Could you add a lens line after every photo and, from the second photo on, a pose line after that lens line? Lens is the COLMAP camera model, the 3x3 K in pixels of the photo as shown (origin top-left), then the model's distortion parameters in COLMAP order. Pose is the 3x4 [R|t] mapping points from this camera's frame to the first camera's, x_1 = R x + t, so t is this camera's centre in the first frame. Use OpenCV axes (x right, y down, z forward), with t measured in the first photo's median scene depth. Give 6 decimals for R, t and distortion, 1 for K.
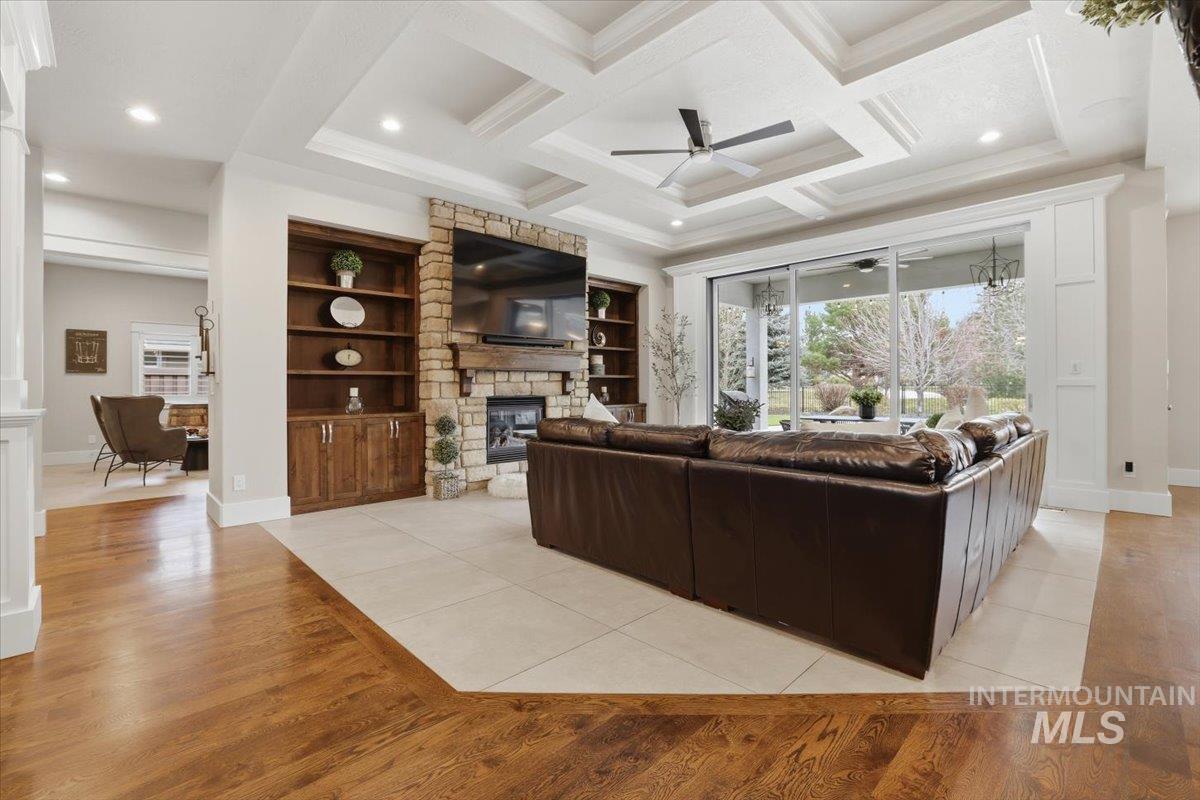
lens RADIAL K [[524.0, 0, 595.1], [0, 524.0, 385.8], [0, 0, 1]] dist [-0.039641, 0.012316]
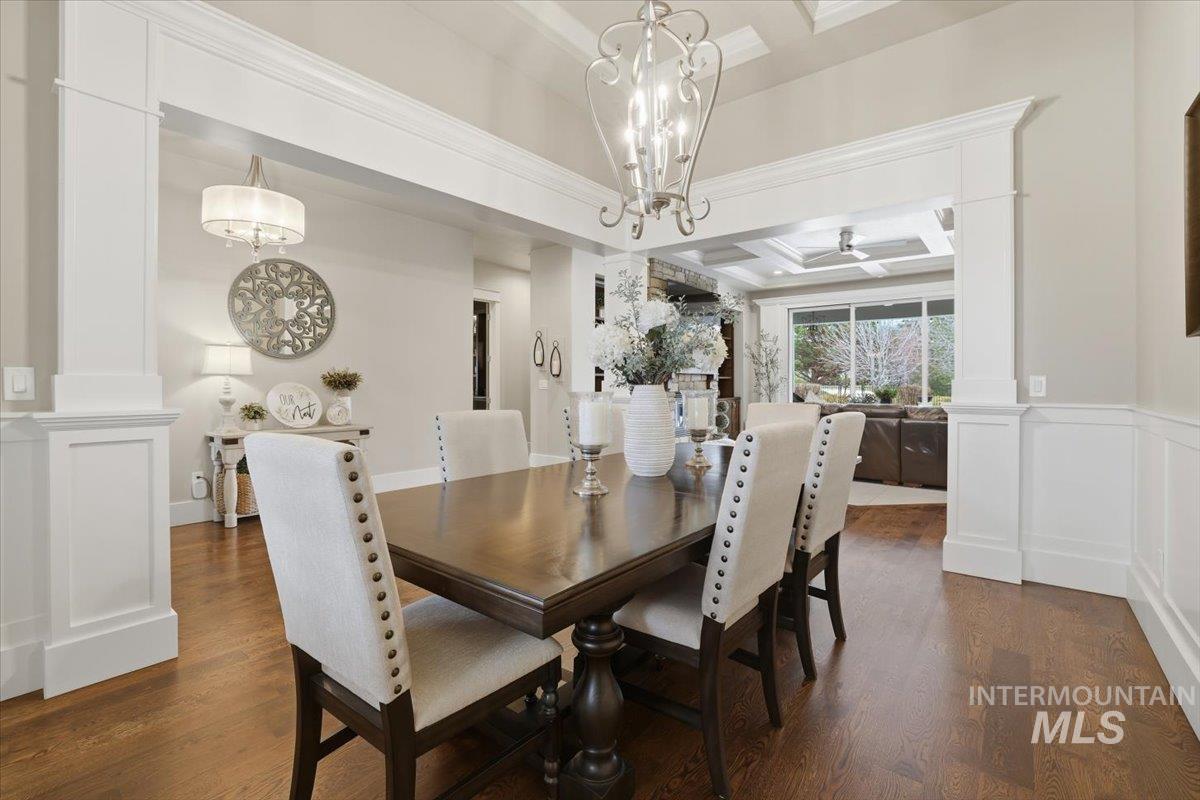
lens RADIAL K [[524.0, 0, 599.5], [0, 524.0, 388.5], [0, 0, 1]] dist [-0.039641, 0.012316]
pose [[0.992524, 0.005737, 0.121912, -0.631311], [-0.006866, 0.999937, 0.008848, 0.000970], [-0.121853, -0.009619, 0.992501, -0.466145]]
